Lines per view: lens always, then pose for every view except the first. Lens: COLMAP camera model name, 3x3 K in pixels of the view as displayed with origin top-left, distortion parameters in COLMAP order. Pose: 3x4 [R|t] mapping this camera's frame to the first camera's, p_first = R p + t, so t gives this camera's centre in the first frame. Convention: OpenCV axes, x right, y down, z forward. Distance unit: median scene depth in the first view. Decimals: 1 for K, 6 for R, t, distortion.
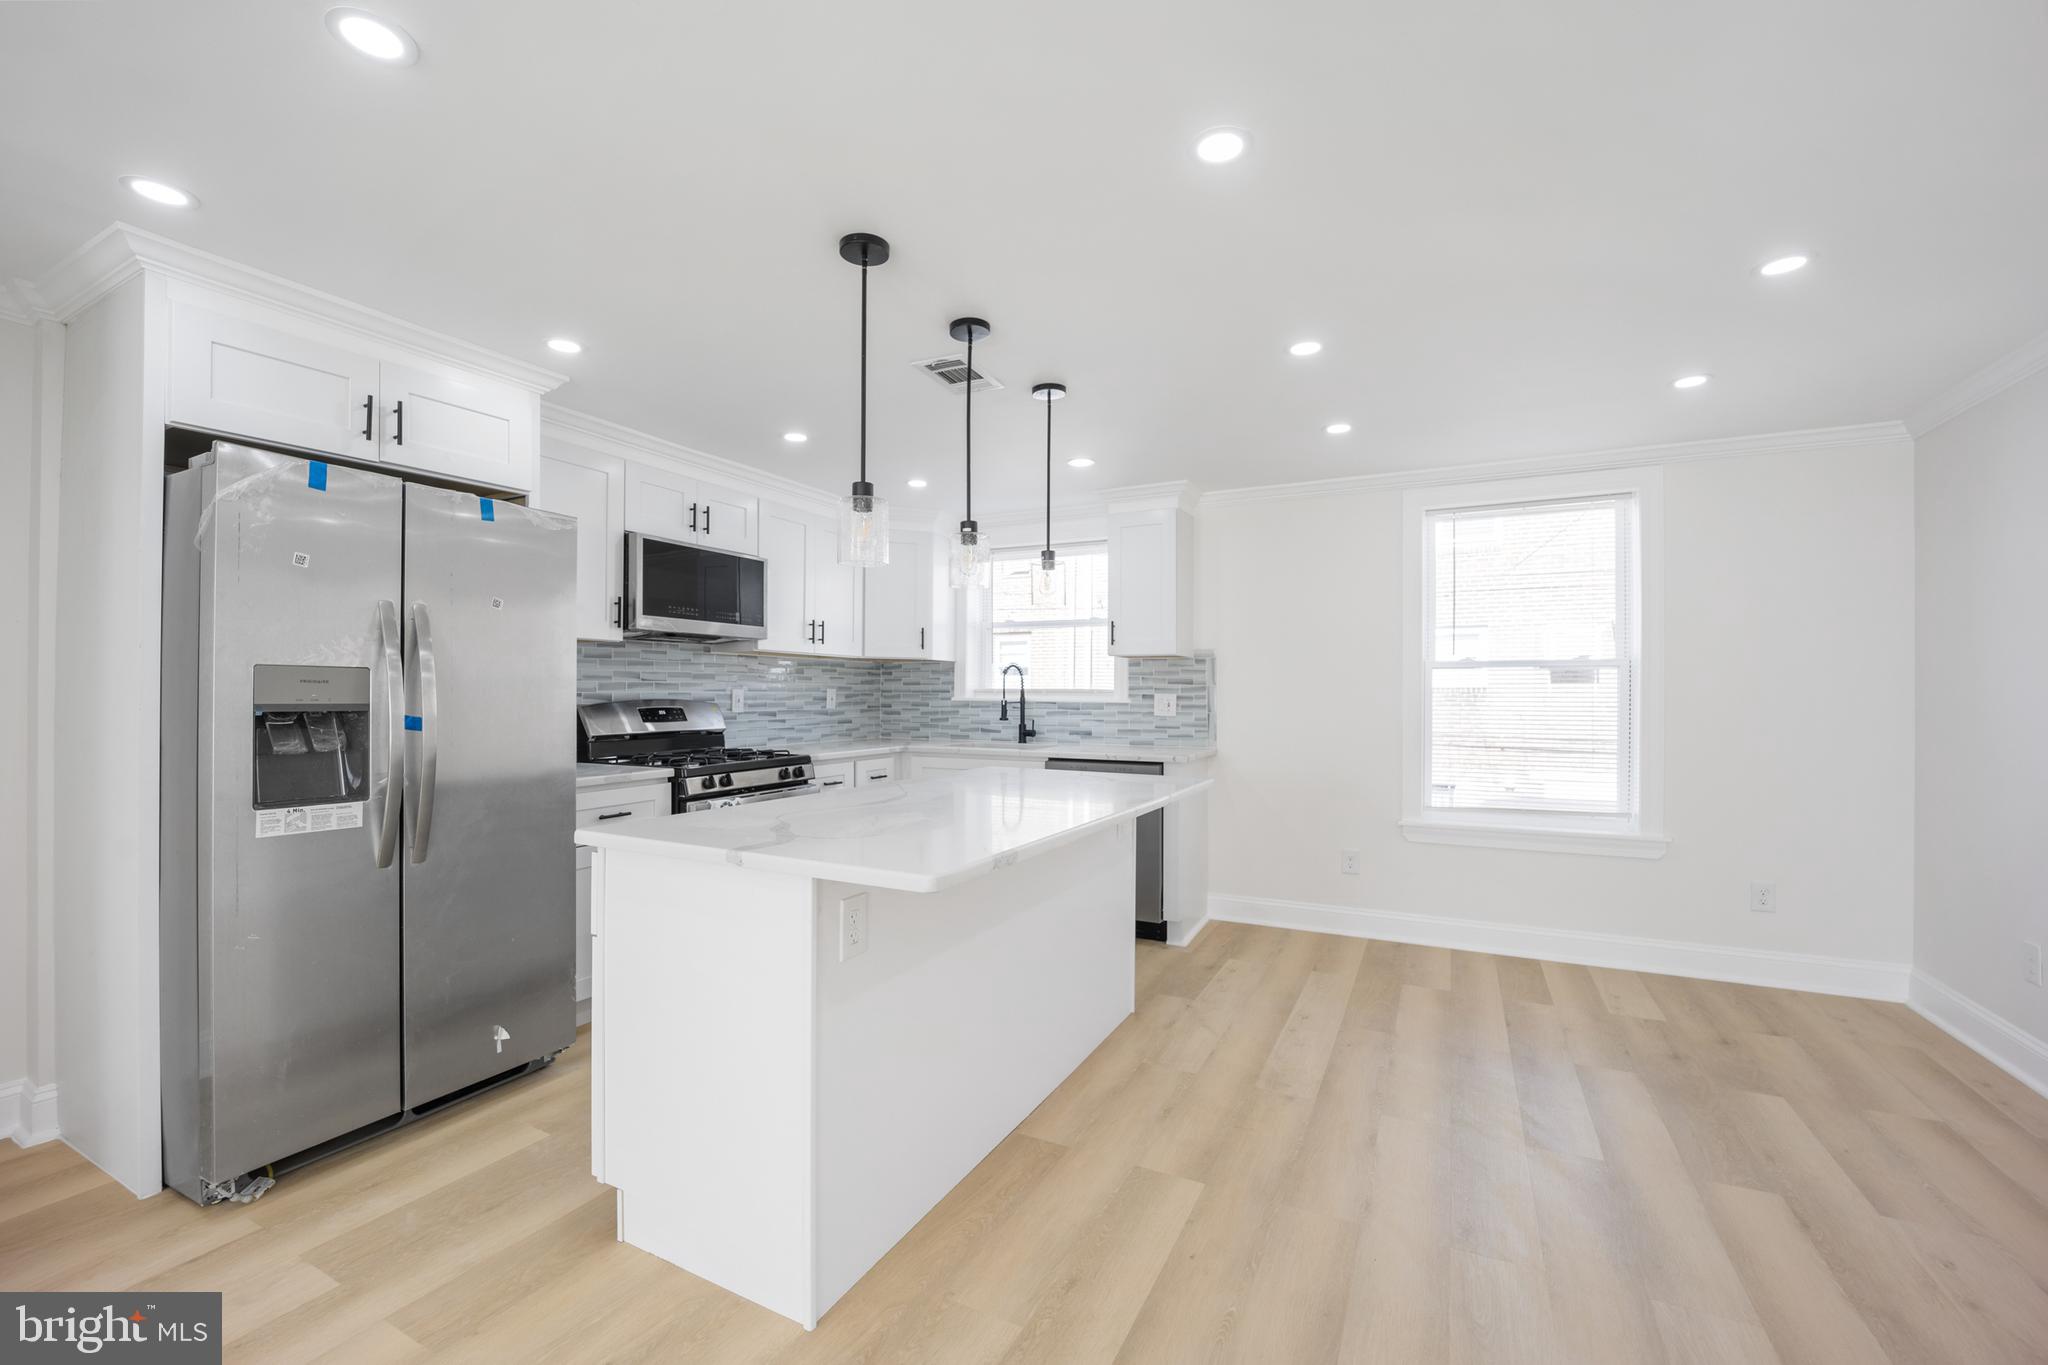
lens RADIAL K [[835.1, 0, 1021.0], [0, 835.1, 678.6], [0, 0, 1]] dist [-0.013522, -0.005948]
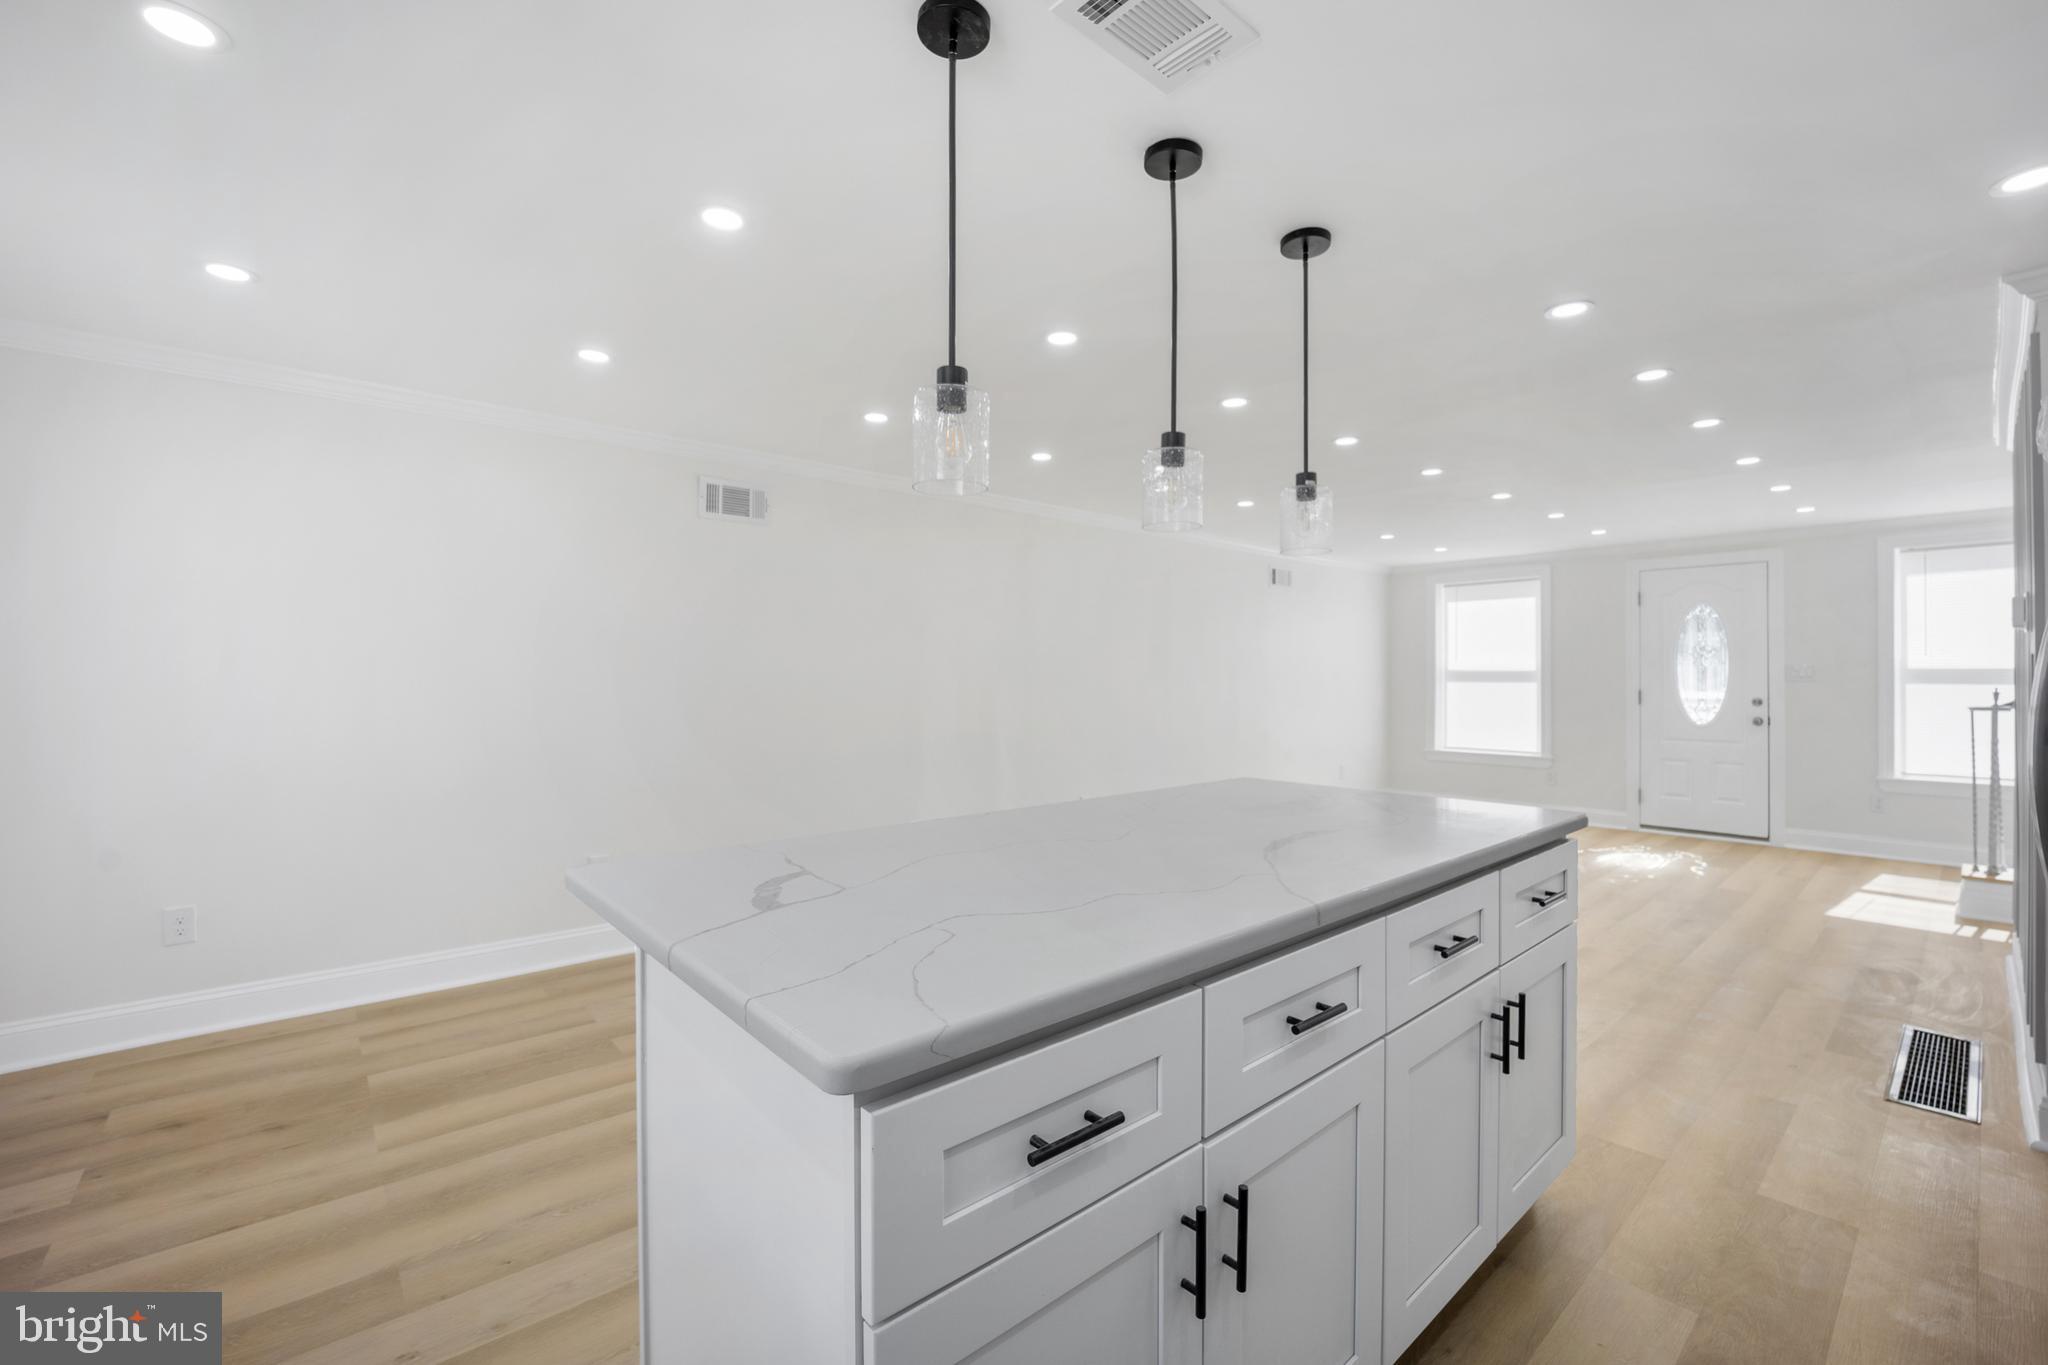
lens RADIAL K [[860.9, 0, 1045.9], [0, 860.9, 669.6], [0, 0, 1]] dist [-0.026405, 0.003752]
pose [[-0.931738, -0.004422, 0.363104, -0.118431], [-0.012242, 0.999740, -0.019240, 0.012438], [-0.362924, -0.022371, -0.931550, 0.908379]]
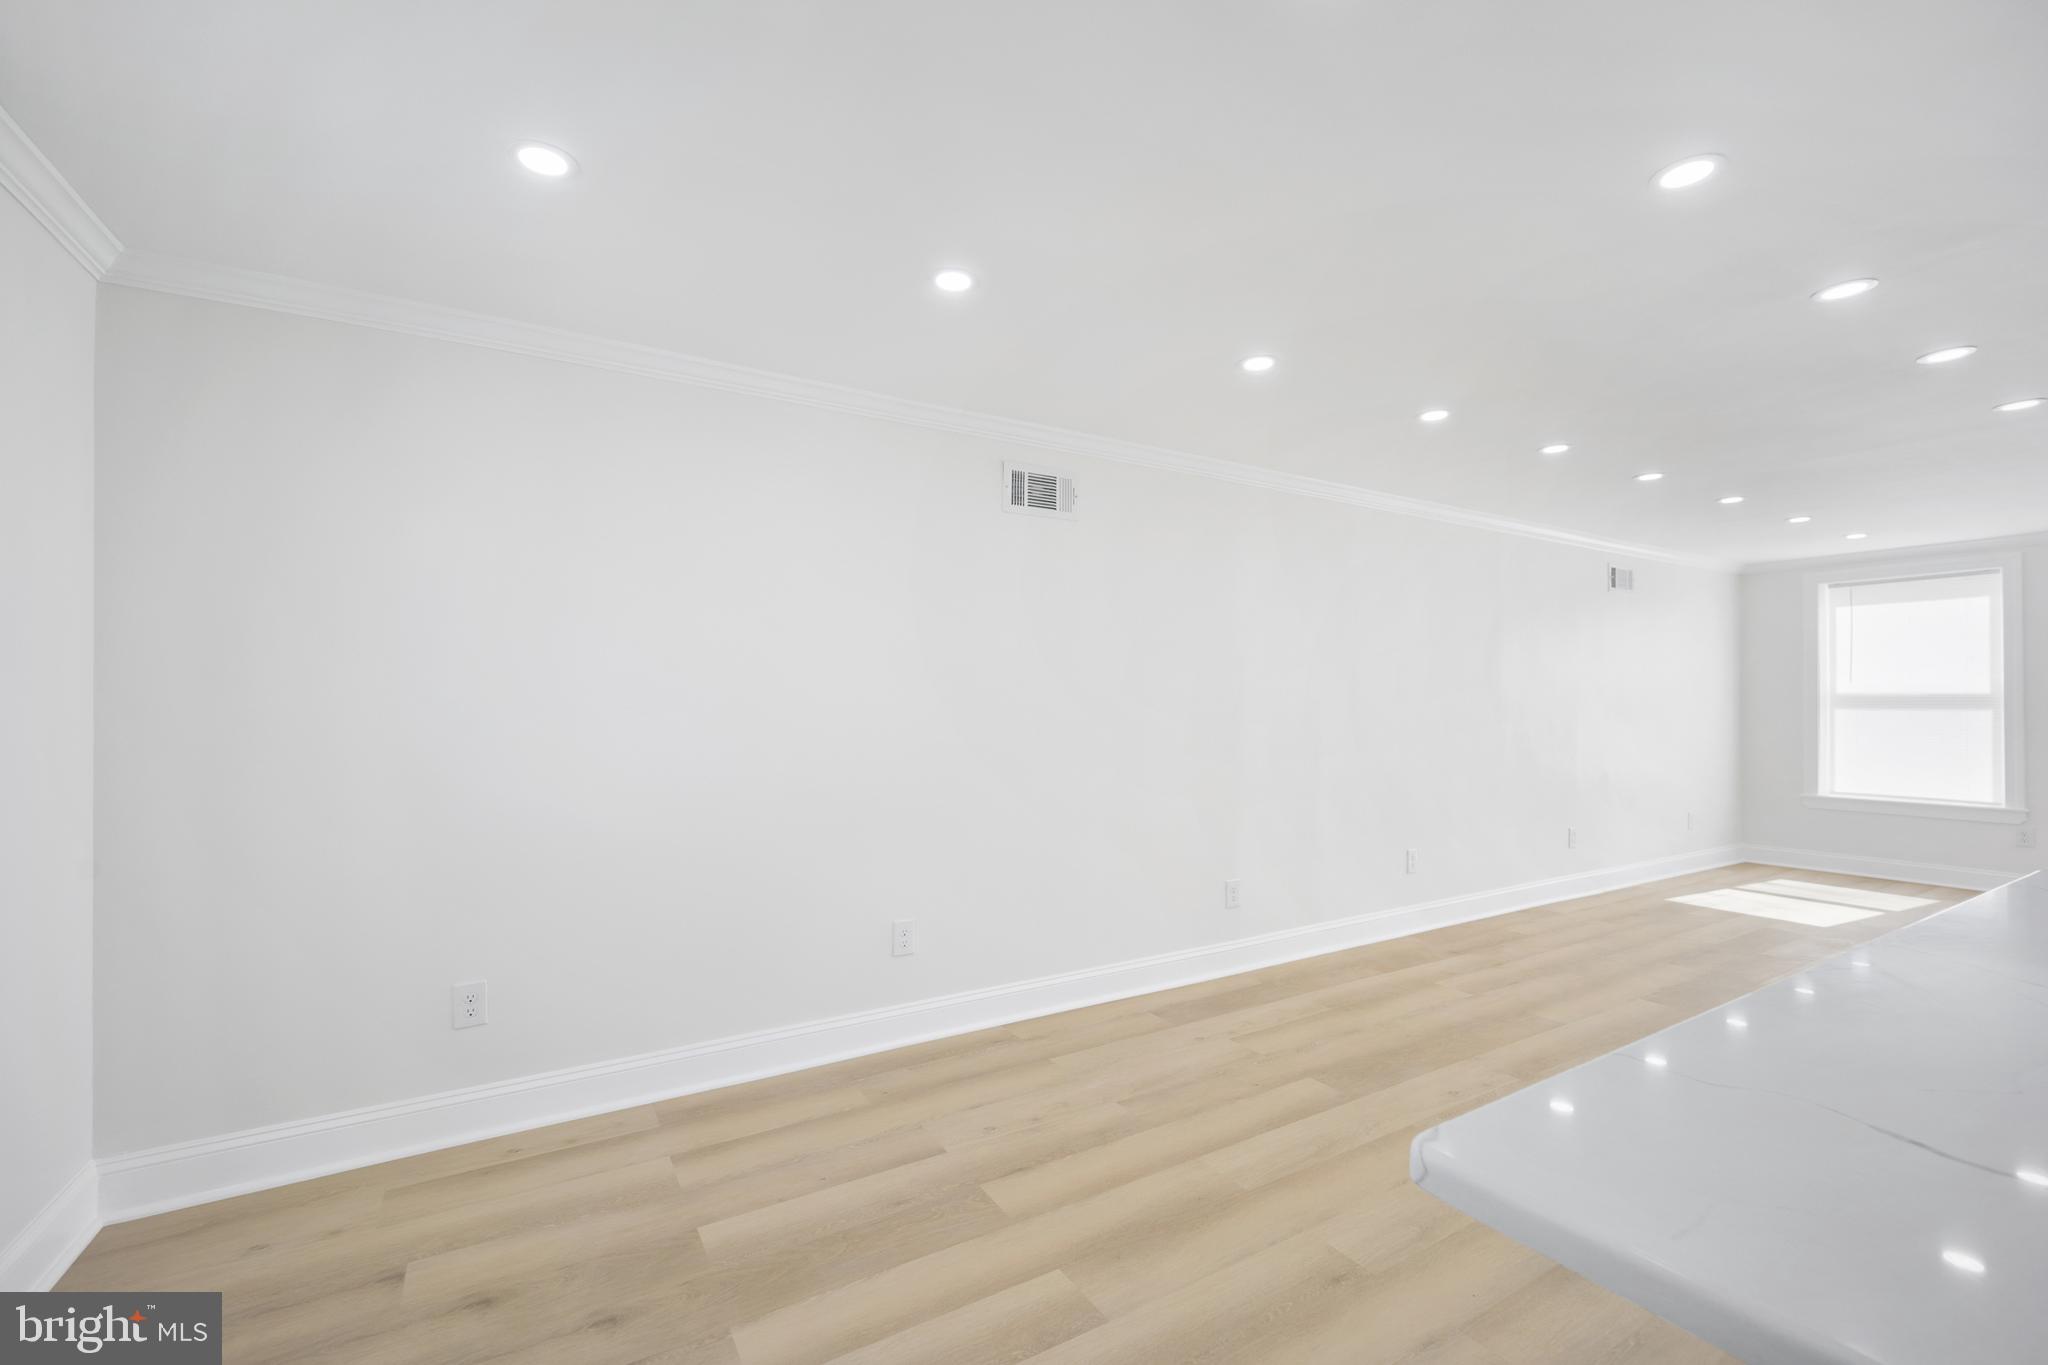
lens RADIAL K [[856.2, 0, 1015.8], [0, 856.2, 699.9], [0, 0, 1]] dist [-0.000856, 0.000070]
pose [[-0.847864, -0.002512, 0.530207, 0.138396], [-0.011453, 0.999842, -0.013578, 0.013261], [-0.530090, -0.017585, -0.847759, 0.830838]]
